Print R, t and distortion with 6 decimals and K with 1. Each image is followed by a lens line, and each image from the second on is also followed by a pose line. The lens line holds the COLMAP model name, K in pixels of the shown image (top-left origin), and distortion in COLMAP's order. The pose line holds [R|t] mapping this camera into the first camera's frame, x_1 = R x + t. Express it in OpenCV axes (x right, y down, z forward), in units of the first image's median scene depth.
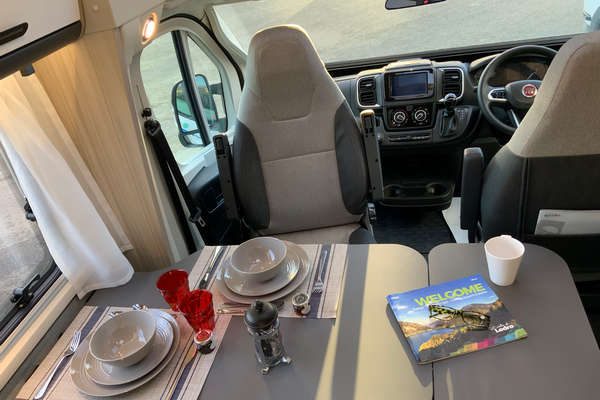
lens RADIAL K [[496.9, 0, 300.0], [0, 496.9, 200.0], [0, 0, 1]] dist [0.032926, -0.009798]
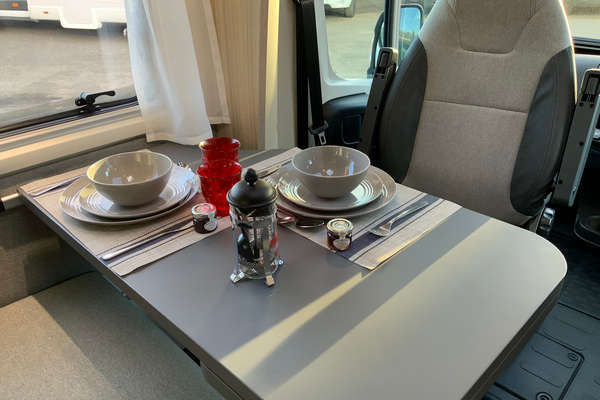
lens RADIAL K [[496.9, 0, 300.0], [0, 496.9, 200.0], [0, 0, 1]] dist [0.032926, -0.009798]
pose [[0.824453, 0.388843, -0.411191, 0.149451], [-0.400615, 0.914196, 0.061264, 0.101887], [0.399731, 0.114220, 0.909488, 0.248085]]
